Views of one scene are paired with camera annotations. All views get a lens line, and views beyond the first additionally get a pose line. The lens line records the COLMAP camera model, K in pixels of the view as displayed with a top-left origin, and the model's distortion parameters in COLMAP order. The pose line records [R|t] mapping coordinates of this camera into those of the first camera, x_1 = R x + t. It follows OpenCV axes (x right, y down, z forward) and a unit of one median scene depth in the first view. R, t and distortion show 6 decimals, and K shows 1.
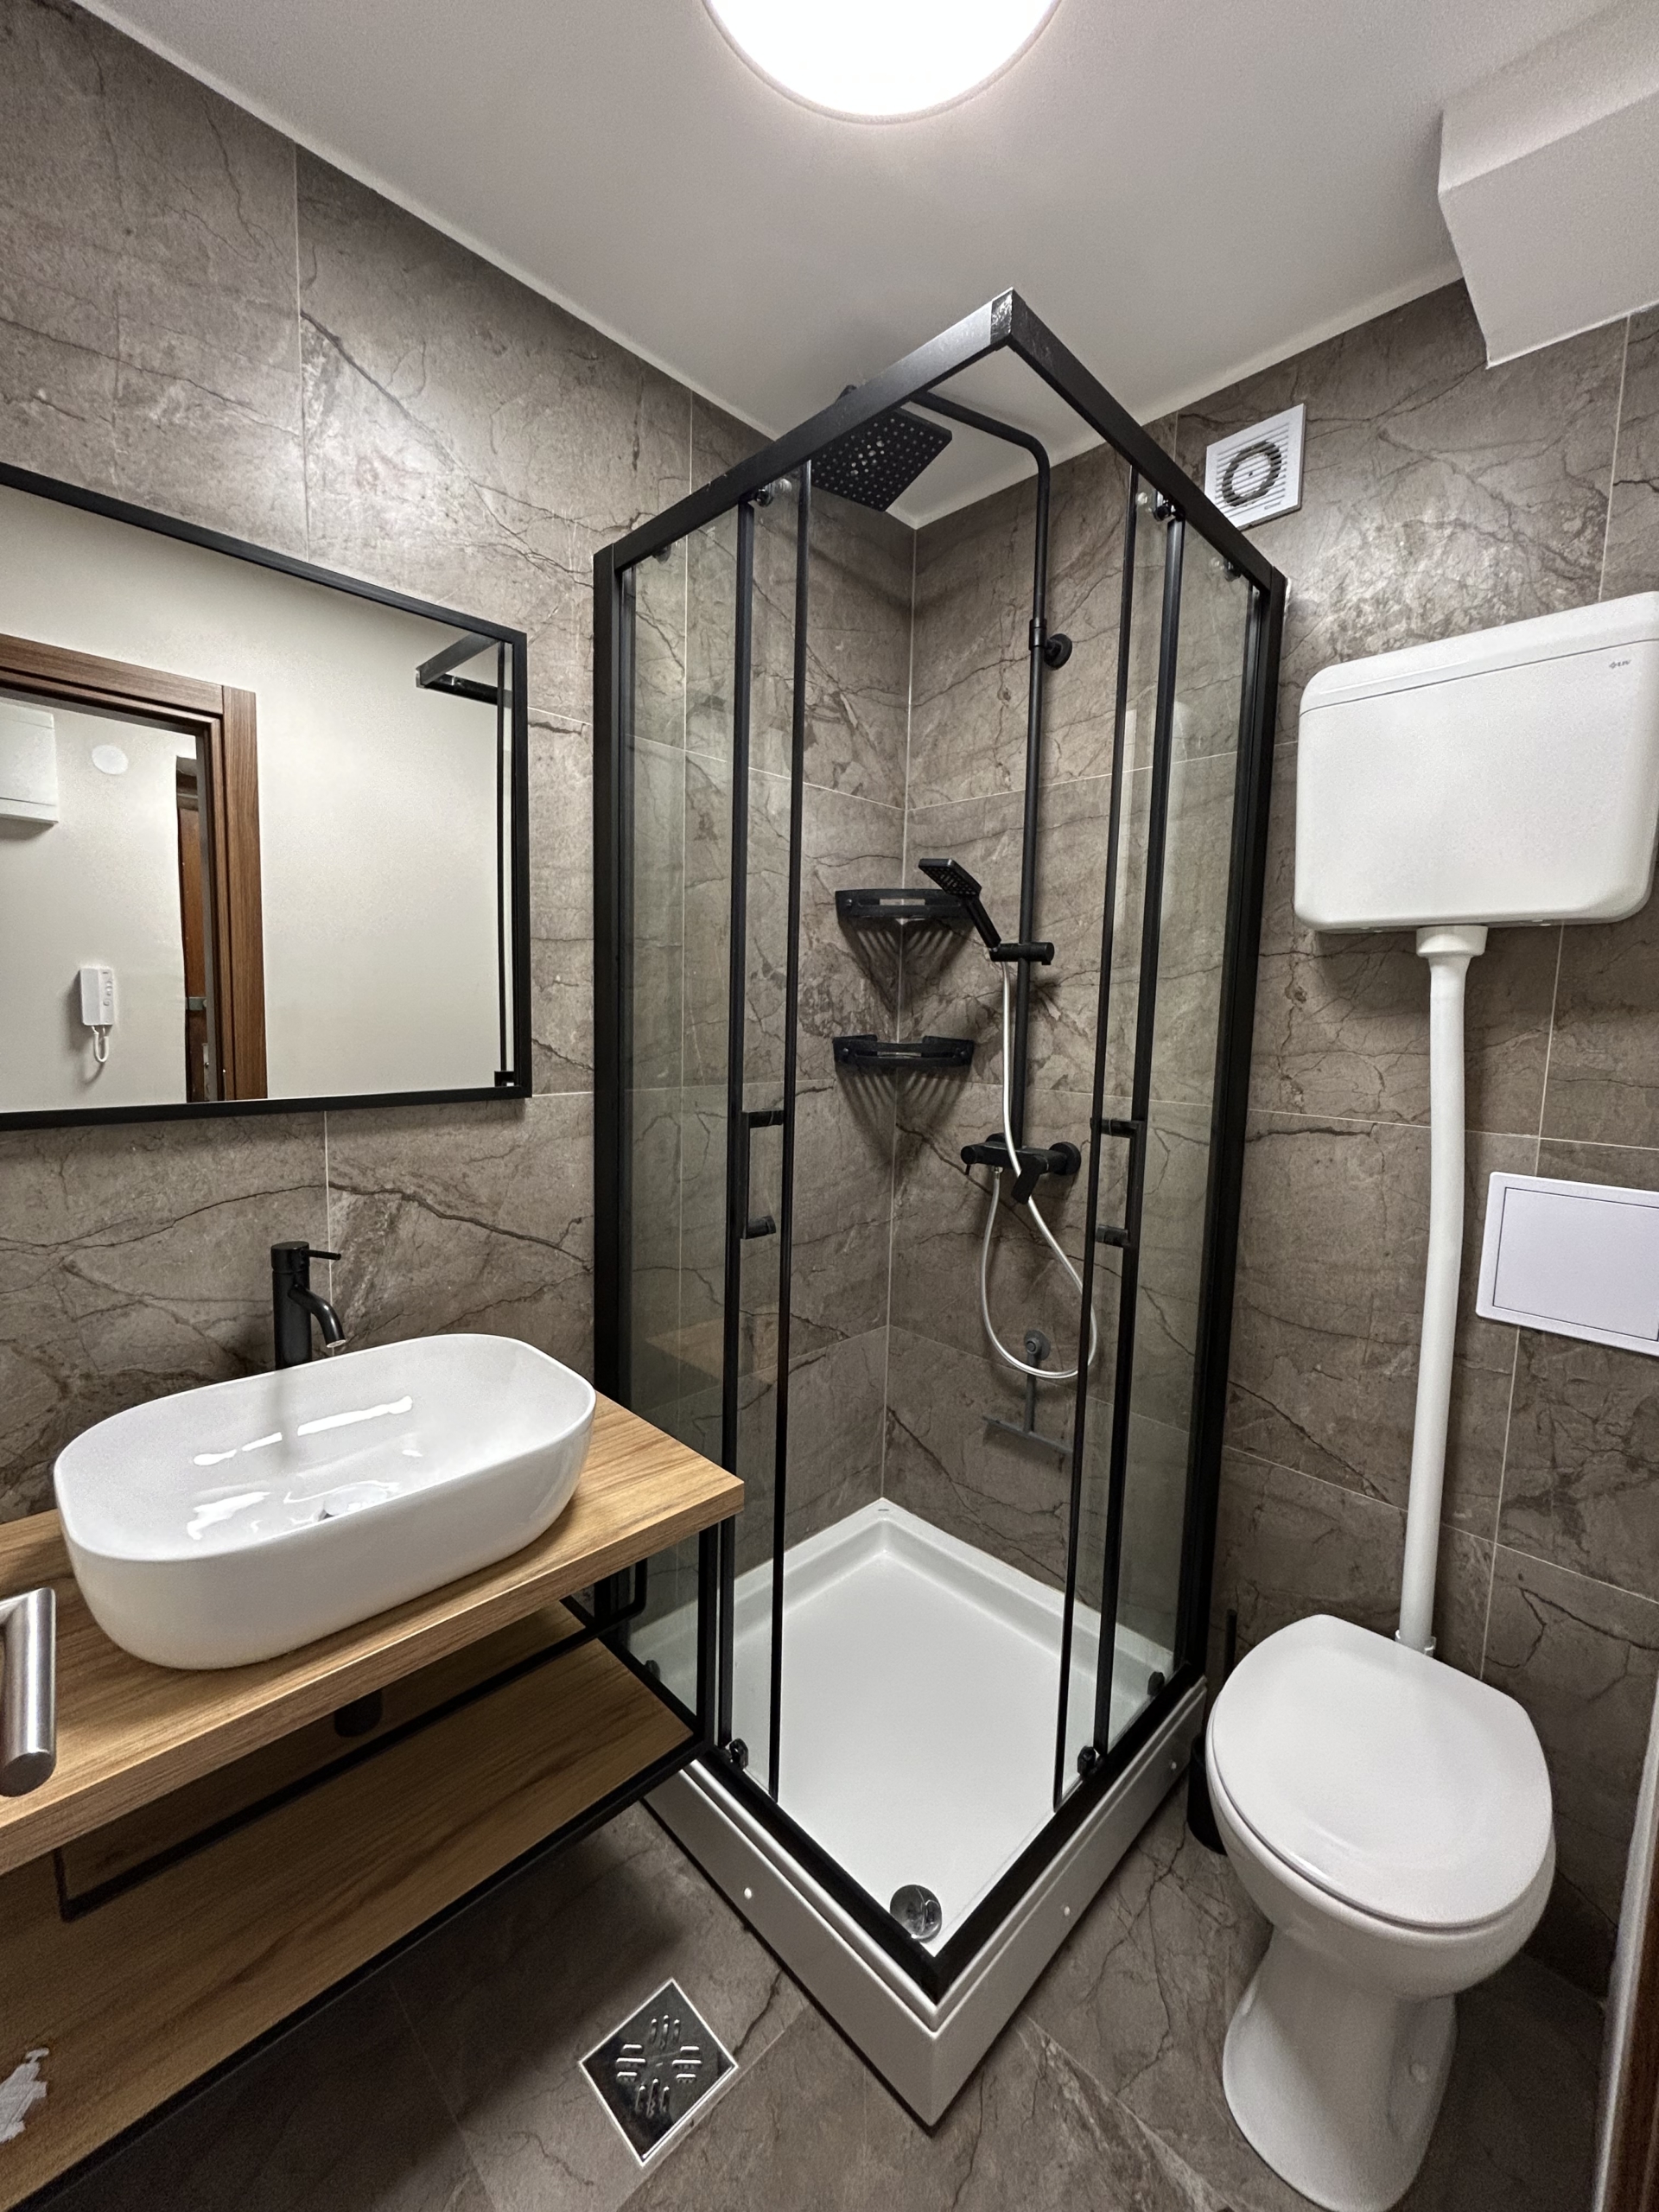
lens RADIAL K [[889.9, 0, 830.1], [0, 889.9, 1096.0], [0, 0, 1]] dist [-0.003716, 0.000950]
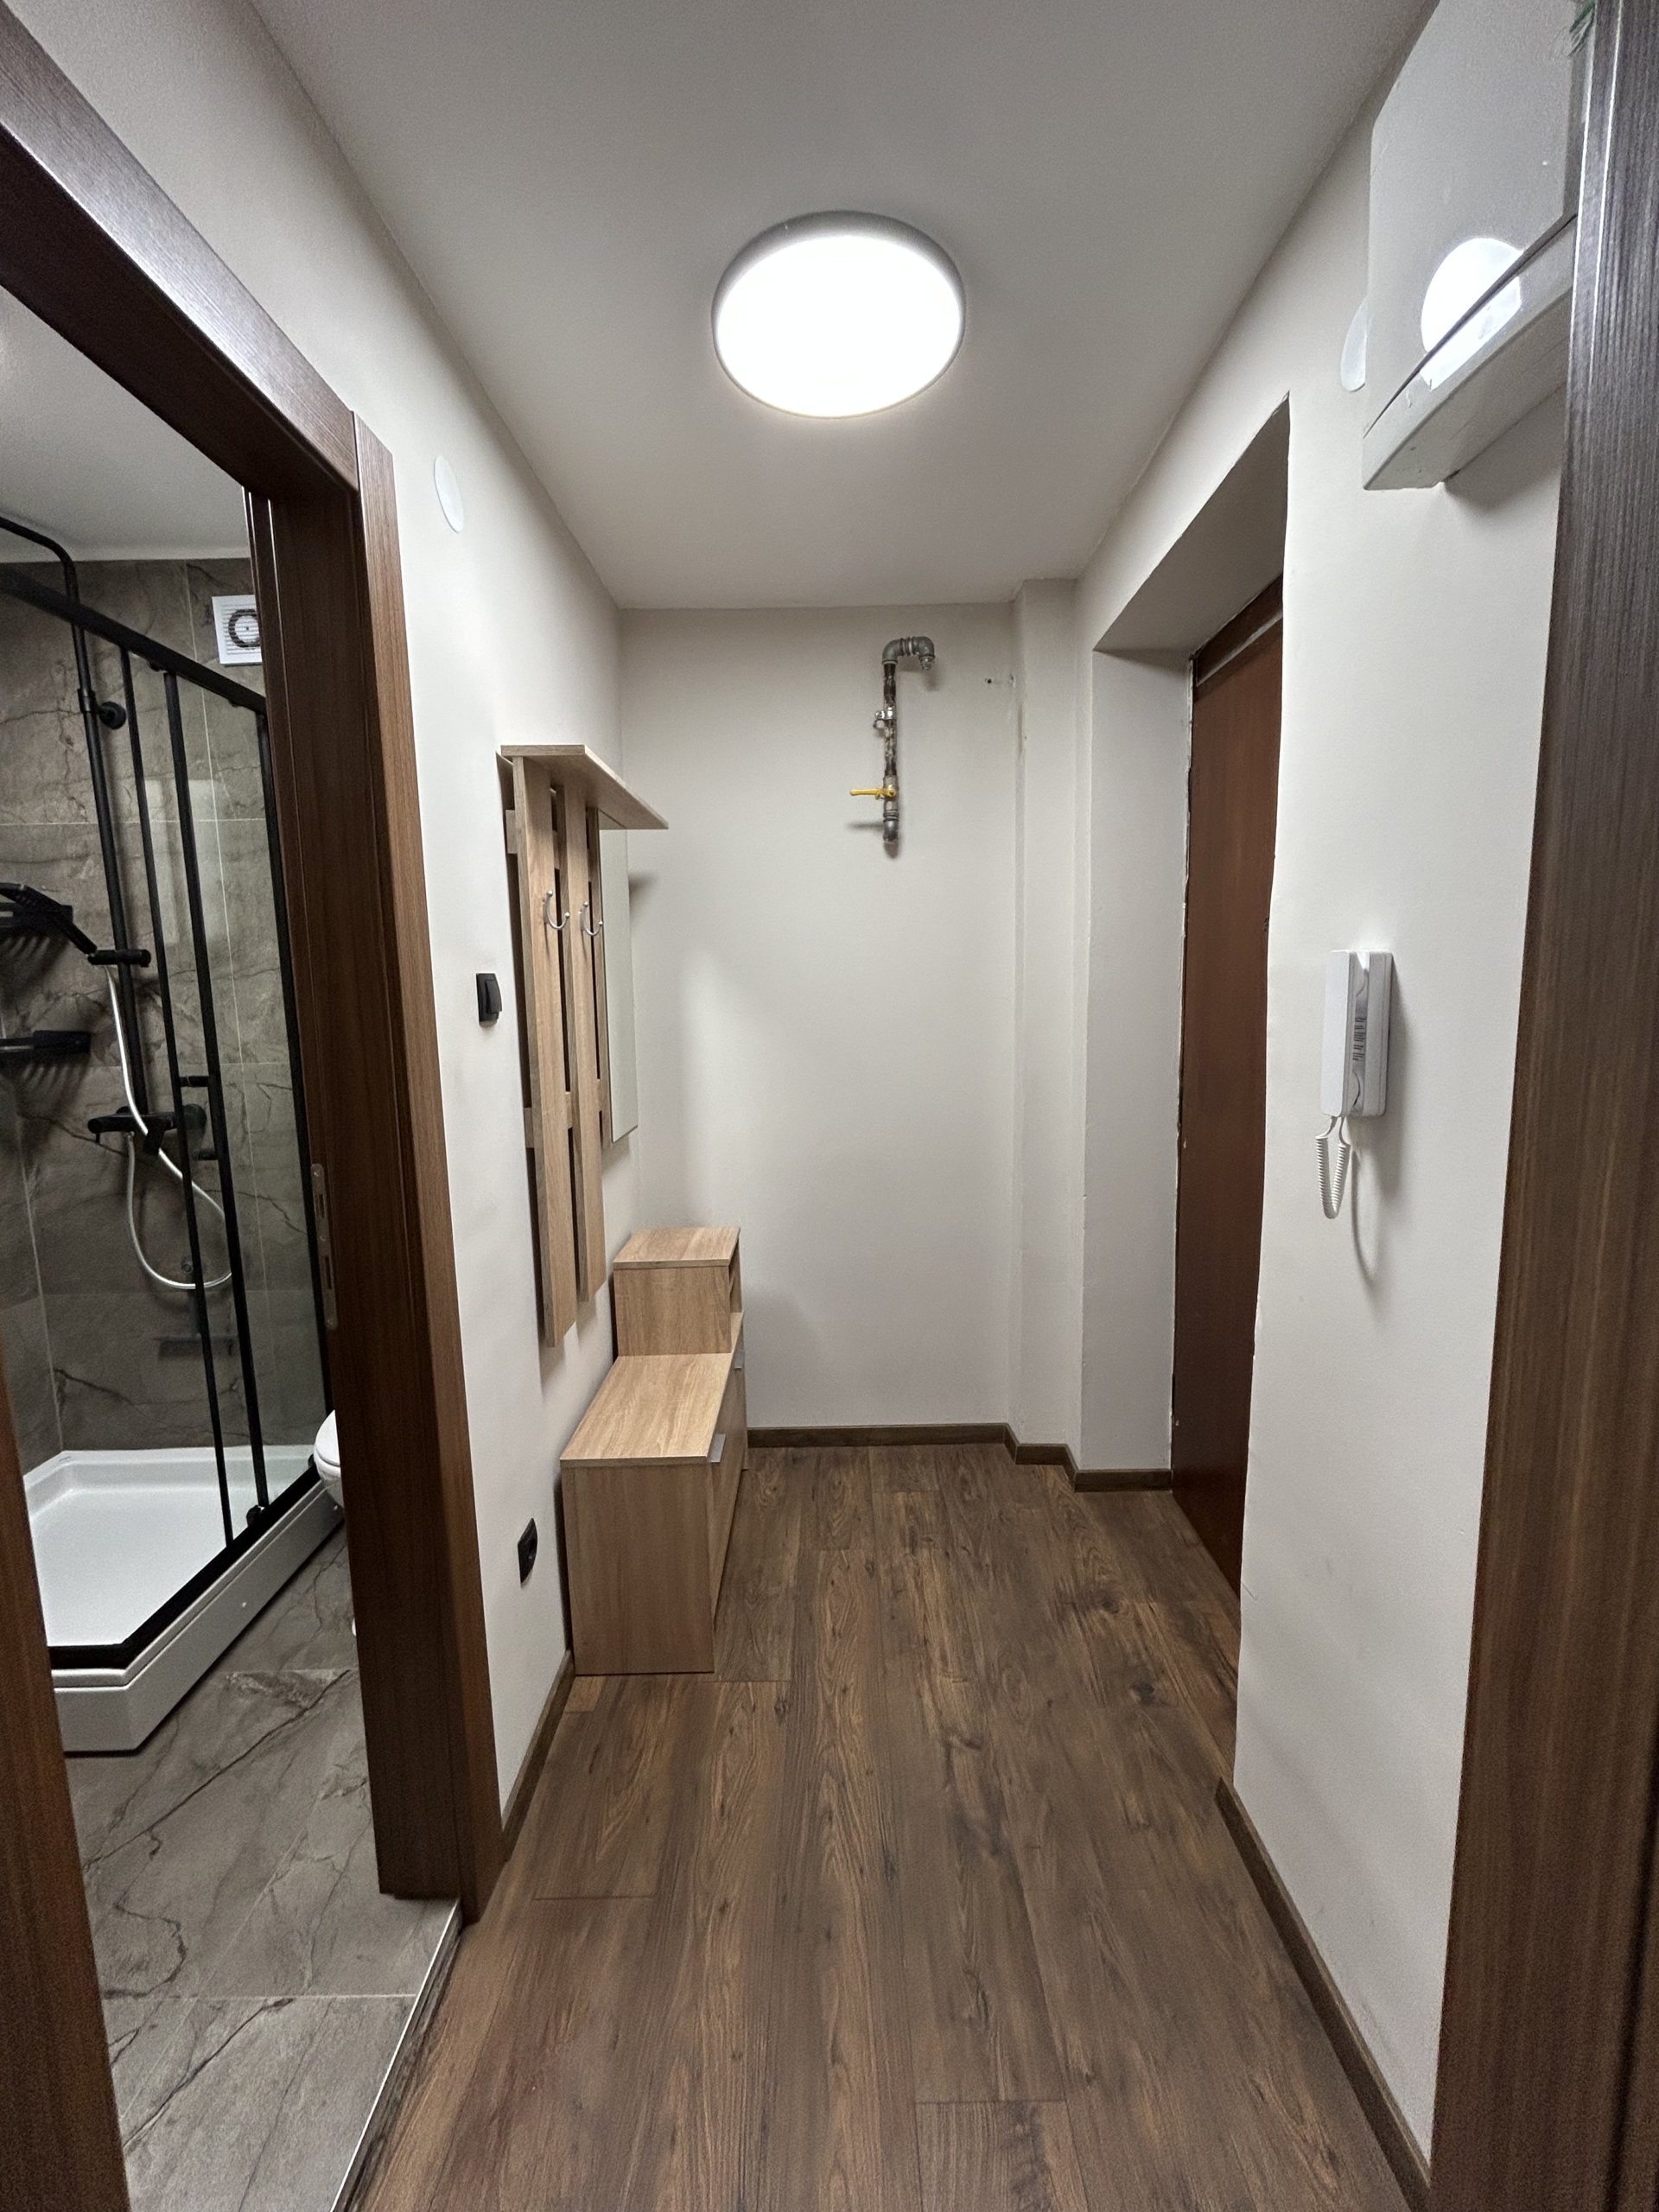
lens RADIAL K [[899.8, 0, 842.5], [0, 899.8, 1097.7], [0, 0, 1]] dist [0.002968, 0.000718]
pose [[0.705484, -0.132770, 0.696179, 0.022951], [0.111309, 0.990862, 0.076173, 0.046678], [-0.699931, 0.023752, 0.713815, -0.565903]]
